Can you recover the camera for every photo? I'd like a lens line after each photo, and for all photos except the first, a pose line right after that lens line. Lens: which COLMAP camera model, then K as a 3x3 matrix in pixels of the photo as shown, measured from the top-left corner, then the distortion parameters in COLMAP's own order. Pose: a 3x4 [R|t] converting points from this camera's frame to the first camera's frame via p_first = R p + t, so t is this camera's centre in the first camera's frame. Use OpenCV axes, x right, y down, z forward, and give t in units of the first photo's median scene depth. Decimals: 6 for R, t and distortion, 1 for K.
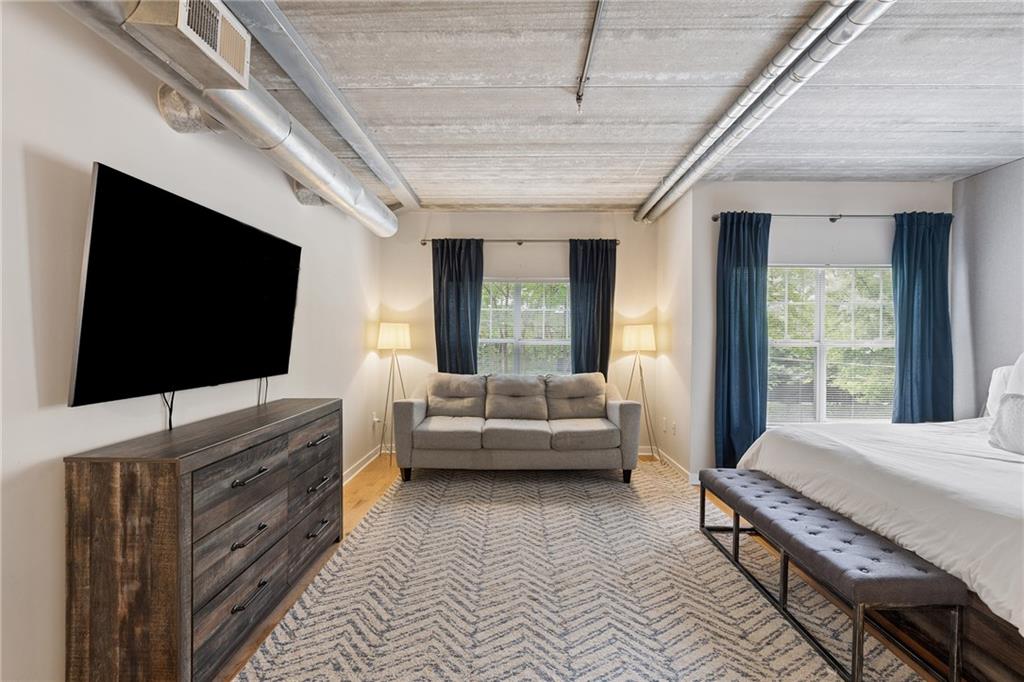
lens RADIAL K [[460.6, 0, 511.8], [0, 460.6, 339.5], [0, 0, 1]] dist [-0.003039, 0.000479]
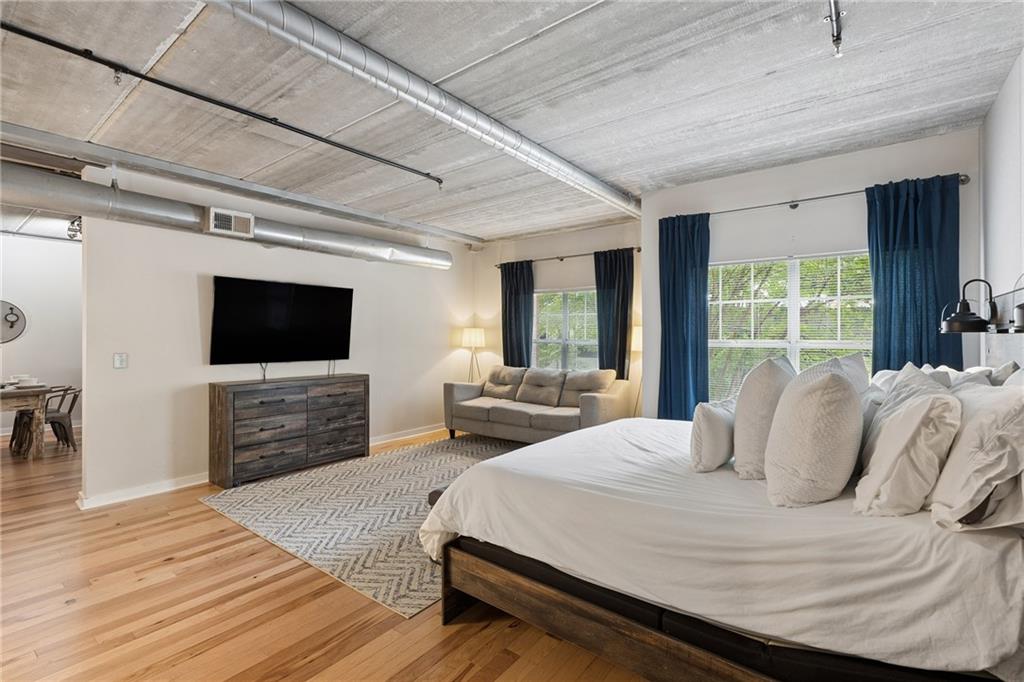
lens RADIAL K [[465.9, 0, 509.6], [0, 465.9, 332.2], [0, 0, 1]] dist [-0.005106, -0.000065]
pose [[0.796593, -0.011626, -0.604405, 0.854469], [0.001479, 0.999850, -0.017283, 0.000961], [0.604515, 0.012873, 0.796490, -0.056557]]
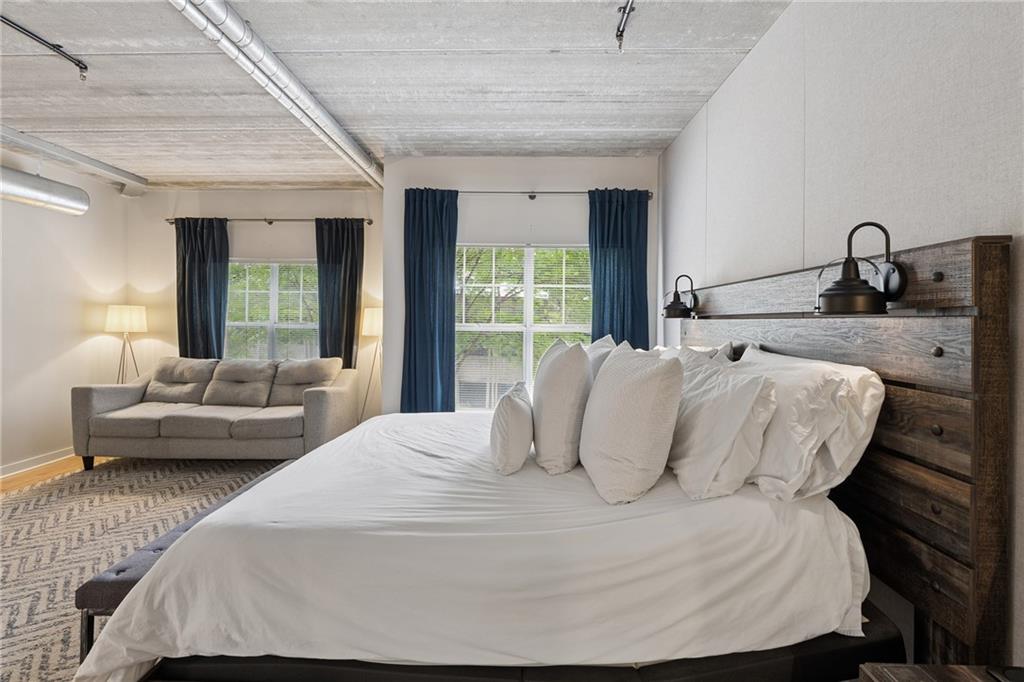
lens RADIAL K [[474.6, 0, 507.4], [0, 474.6, 320.6], [0, 0, 1]] dist [-0.001696, 0.001119]
pose [[0.999881, 0.002642, -0.015229, 0.705859], [-0.002748, 0.999972, -0.006913, 0.001241], [0.015210, 0.006954, 0.999860, 0.027258]]
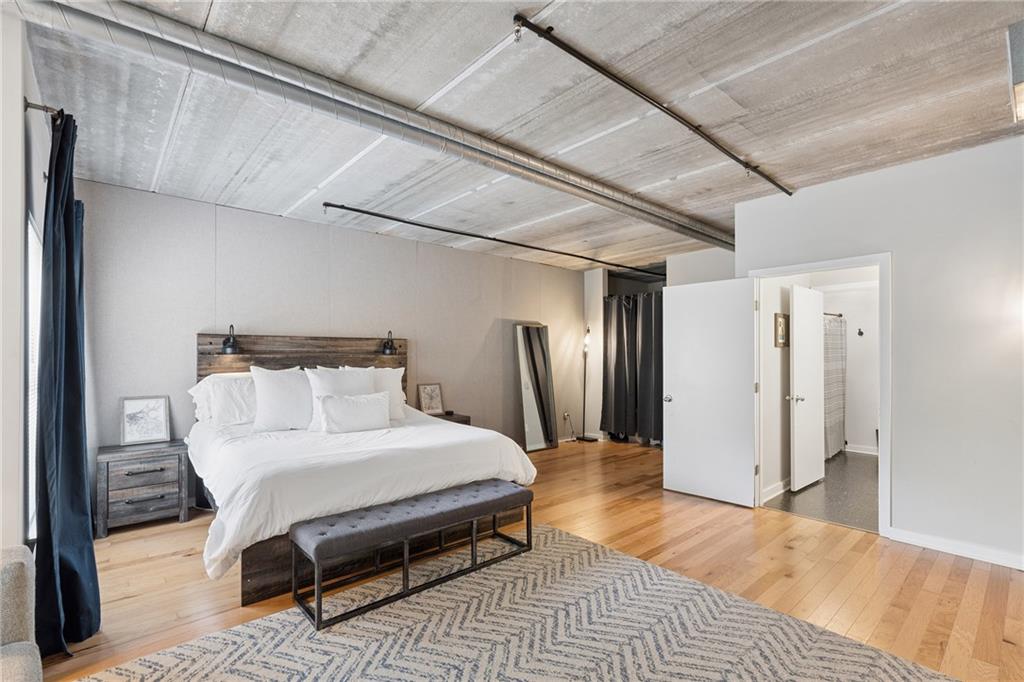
lens RADIAL K [[467.6, 0, 512.6], [0, 467.6, 354.0], [0, 0, 1]] dist [-0.002168, -0.000267]
pose [[-0.670238, -0.000399, 0.742146, -0.259378], [0.002535, 0.999993, 0.002826, -0.009940], [-0.742142, 0.003775, -0.670232, 1.011914]]
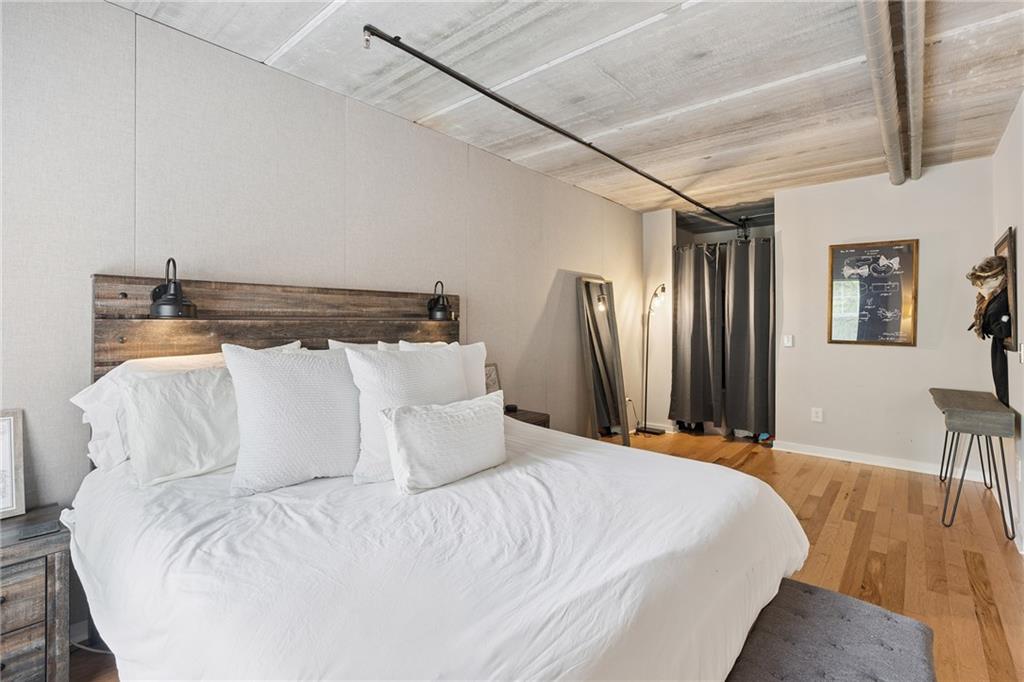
lens RADIAL K [[474.6, 0, 507.4], [0, 474.6, 320.6], [0, 0, 1]] dist [-0.001696, 0.001119]
pose [[-0.764212, -0.004204, 0.644951, 0.339668], [-0.001036, 0.999985, 0.005290, -0.008920], [-0.644964, 0.003374, -0.764205, 0.934663]]
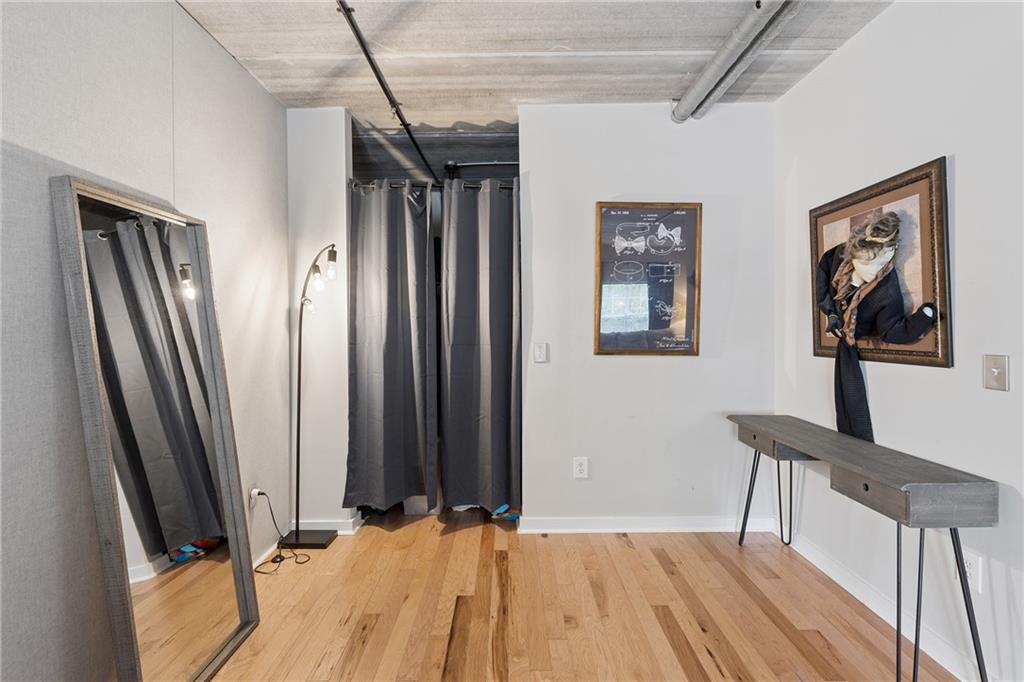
lens RADIAL K [[472.9, 0, 508.9], [0, 472.9, 332.0], [0, 0, 1]] dist [-0.002416, -0.000136]
pose [[-0.999985, -0.000001, -0.005473, 0.640570], [-0.000109, 0.999805, 0.019724, 0.002166], [0.005472, 0.019725, -0.999790, 0.252695]]
